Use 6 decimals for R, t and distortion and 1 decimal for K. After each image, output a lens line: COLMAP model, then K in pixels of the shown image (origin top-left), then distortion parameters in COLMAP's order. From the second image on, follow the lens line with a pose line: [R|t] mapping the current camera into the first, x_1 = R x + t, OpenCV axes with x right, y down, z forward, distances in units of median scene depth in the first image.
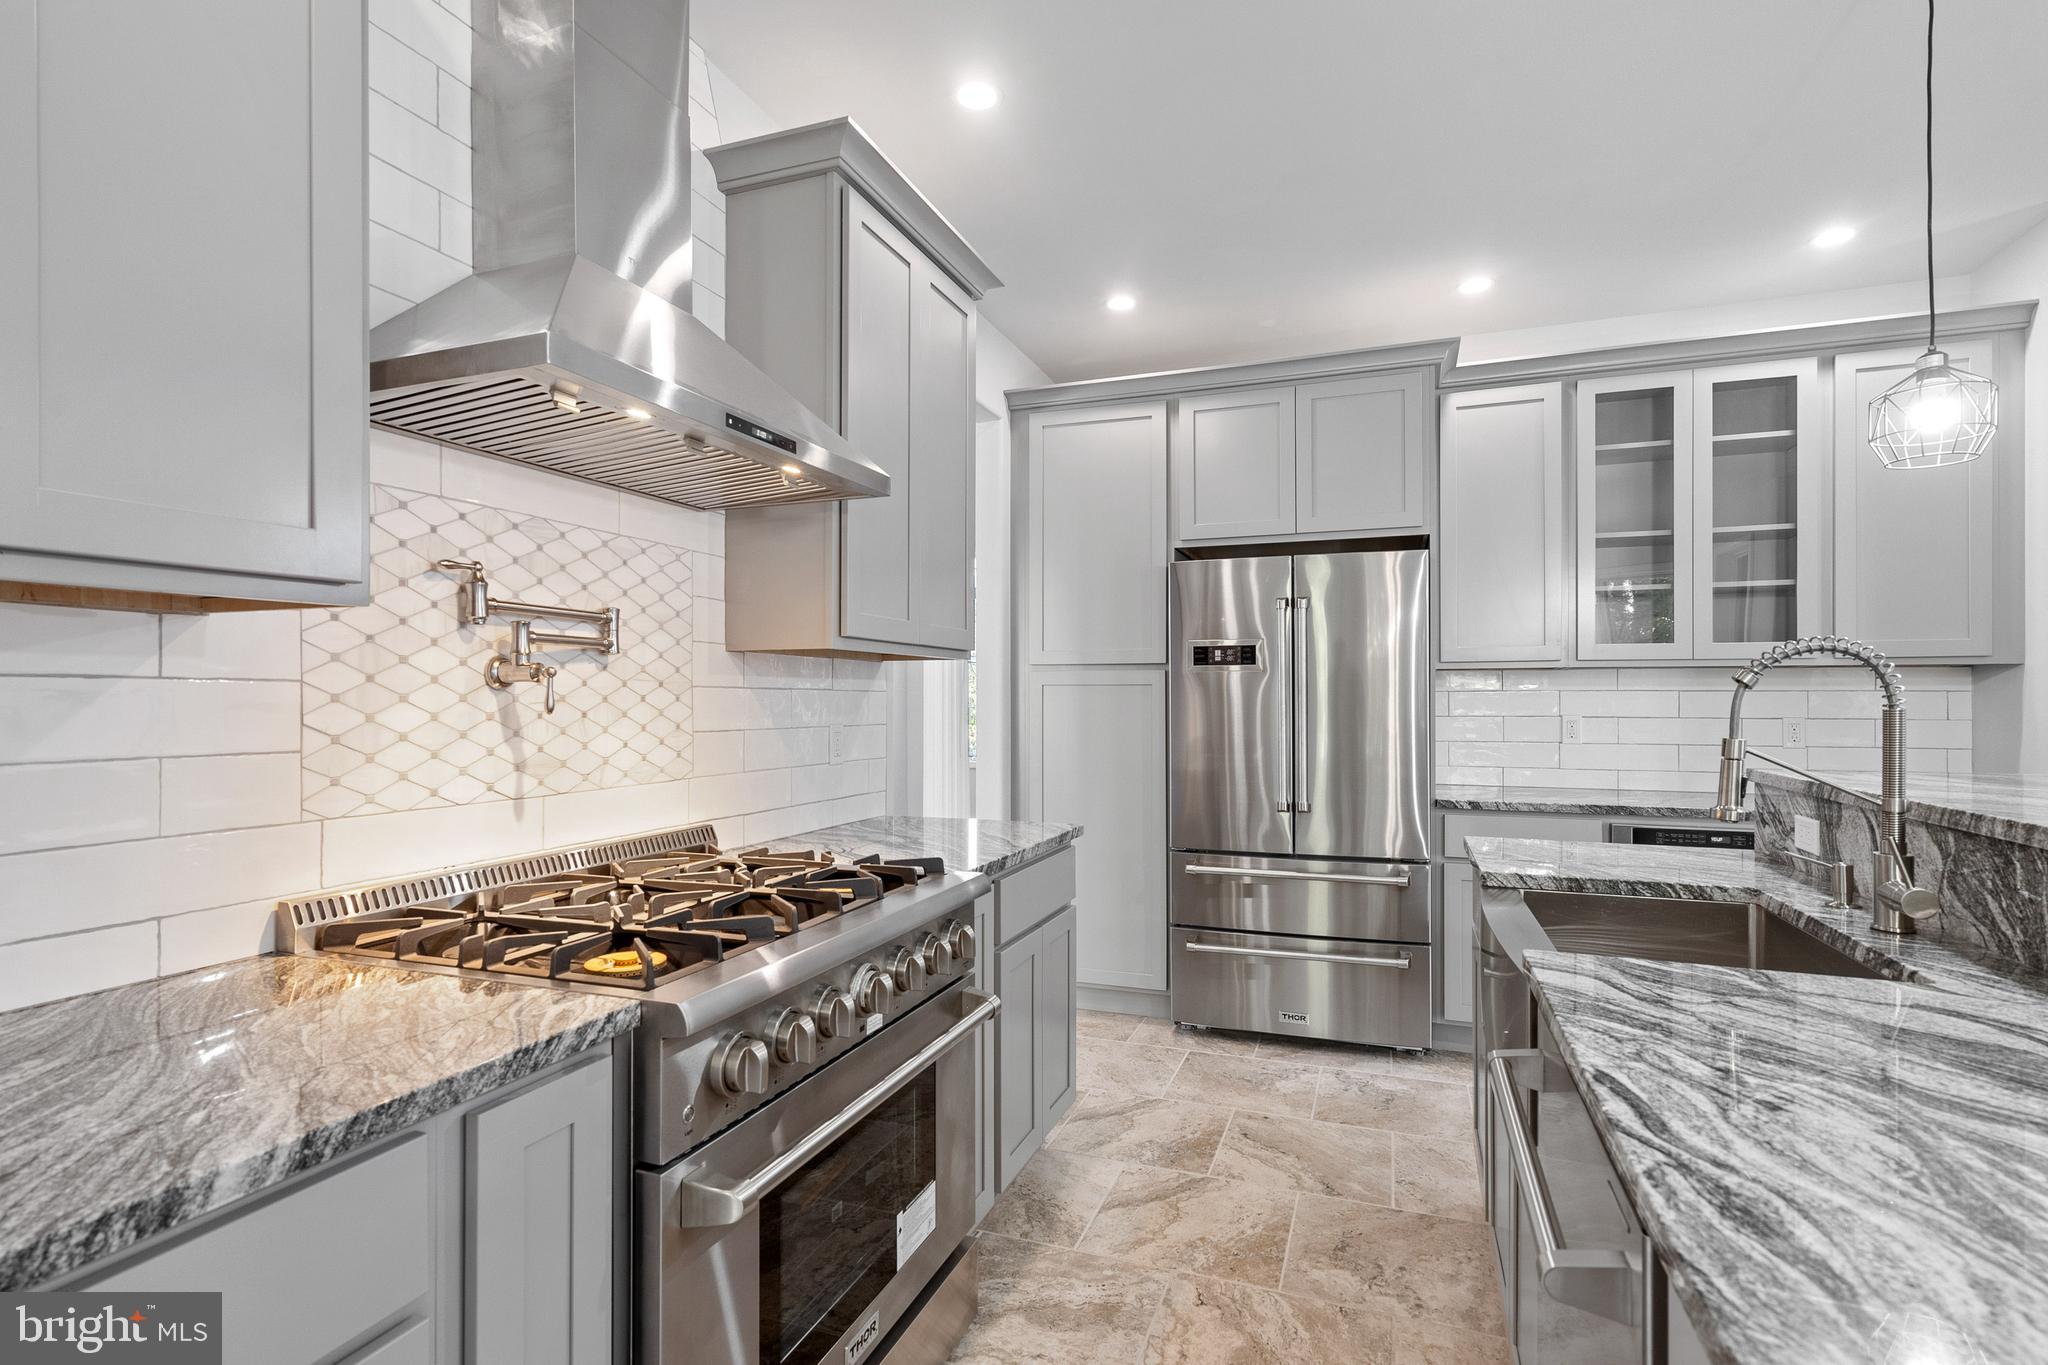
lens RADIAL K [[969.9, 0, 1024.0], [0, 969.9, 682.5], [0, 0, 1]] dist [-0.000407, 0.000079]
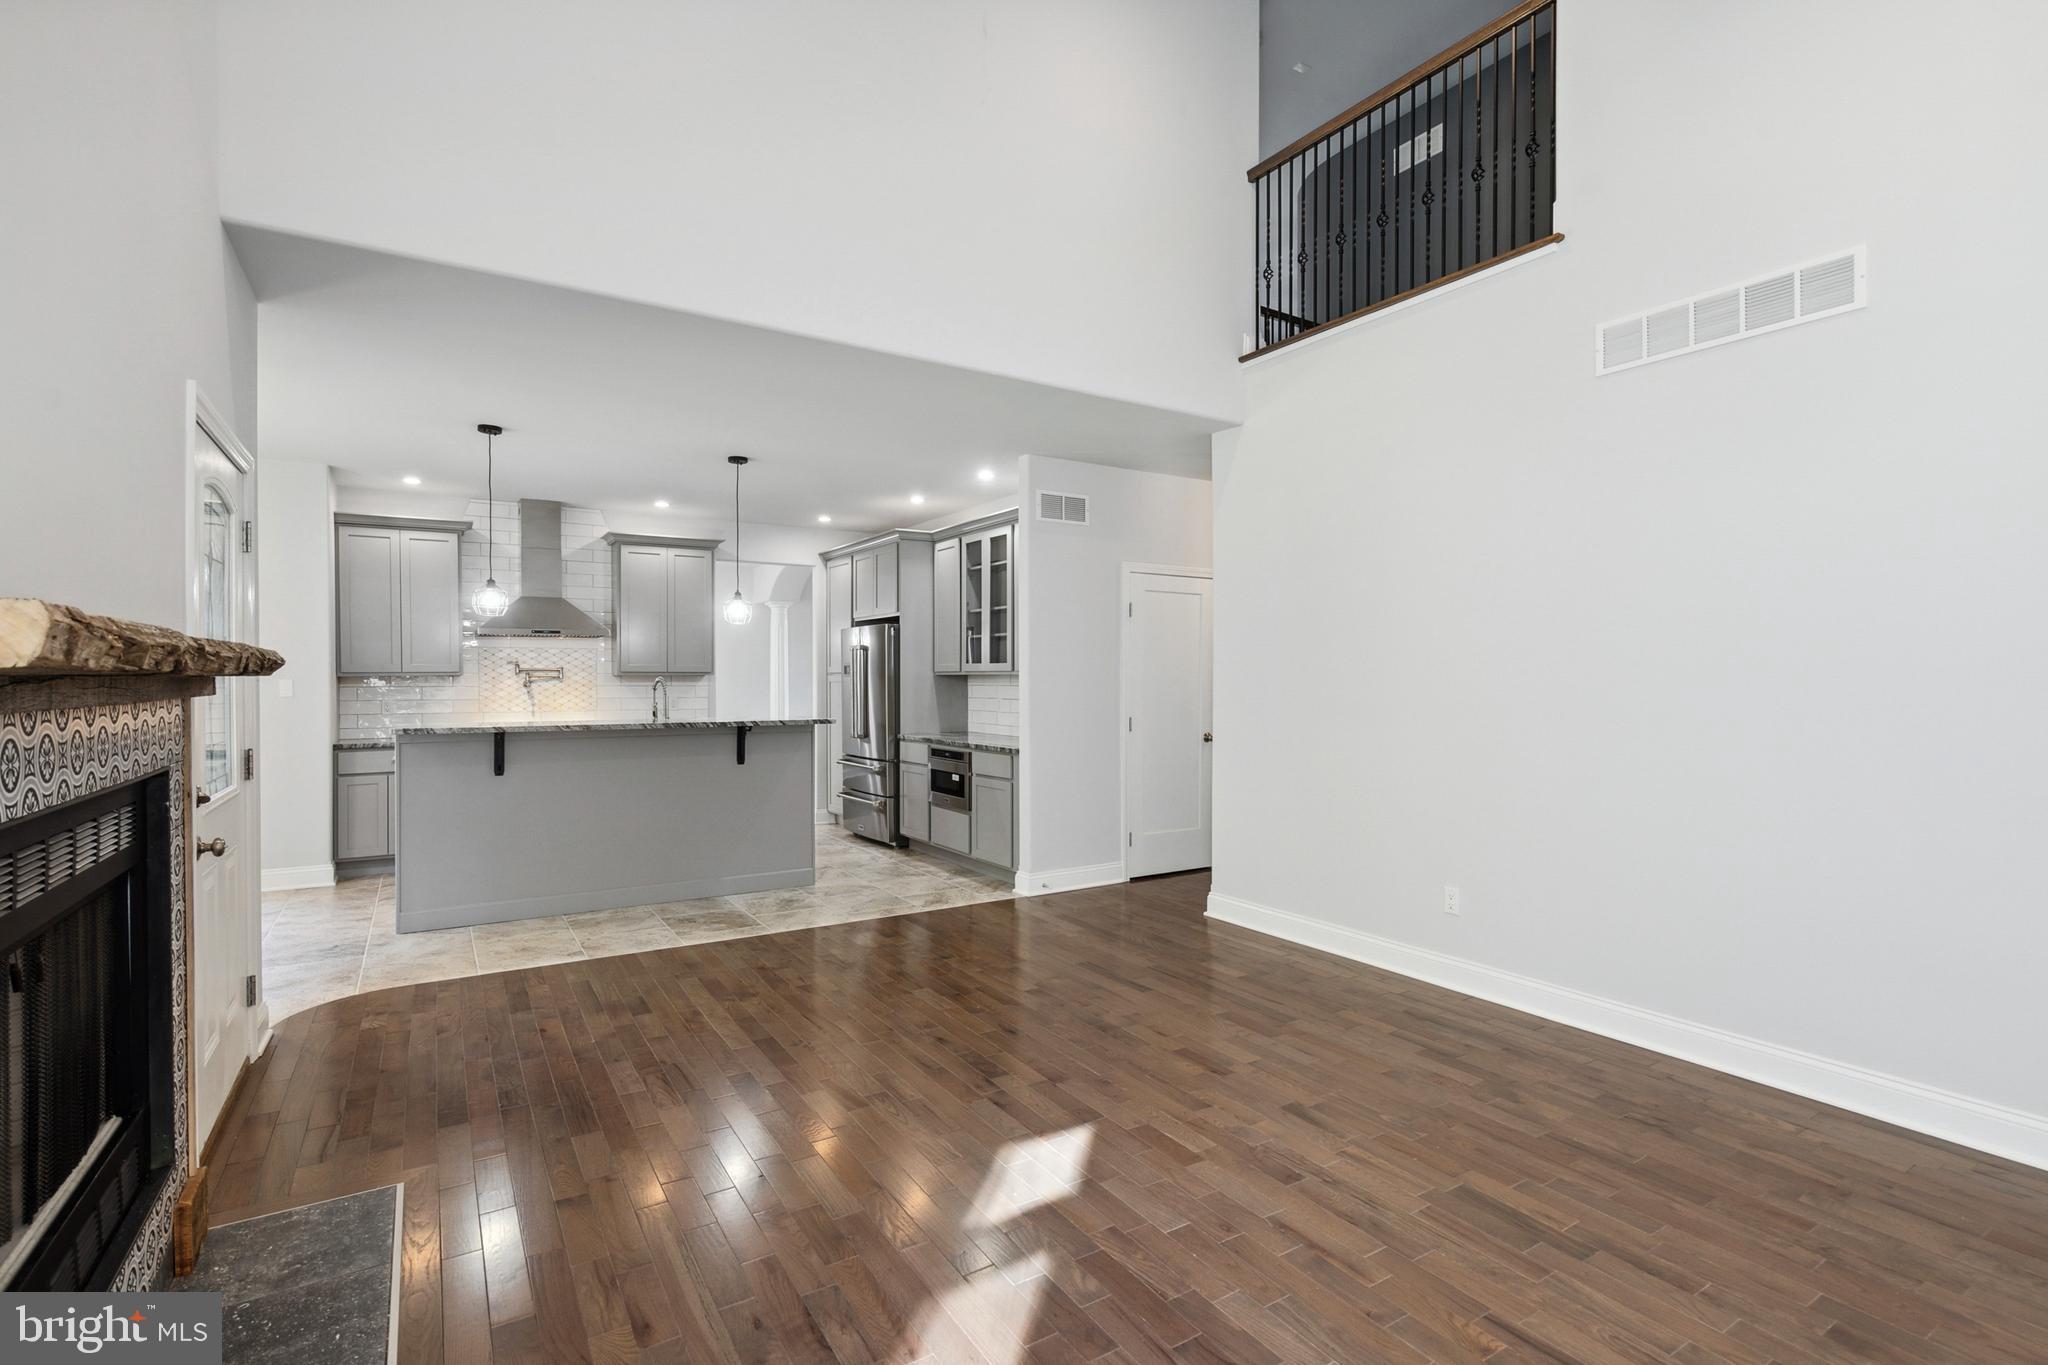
lens RADIAL K [[944.9, 0, 1022.6], [0, 944.9, 690.4], [0, 0, 1]] dist [-0.001599, 0.000055]
pose [[0.801653, 0.008590, -0.597728, 3.556320], [0.009729, 0.999577, 0.027413, -0.071077], [0.597710, -0.027791, 0.801230, -1.040220]]
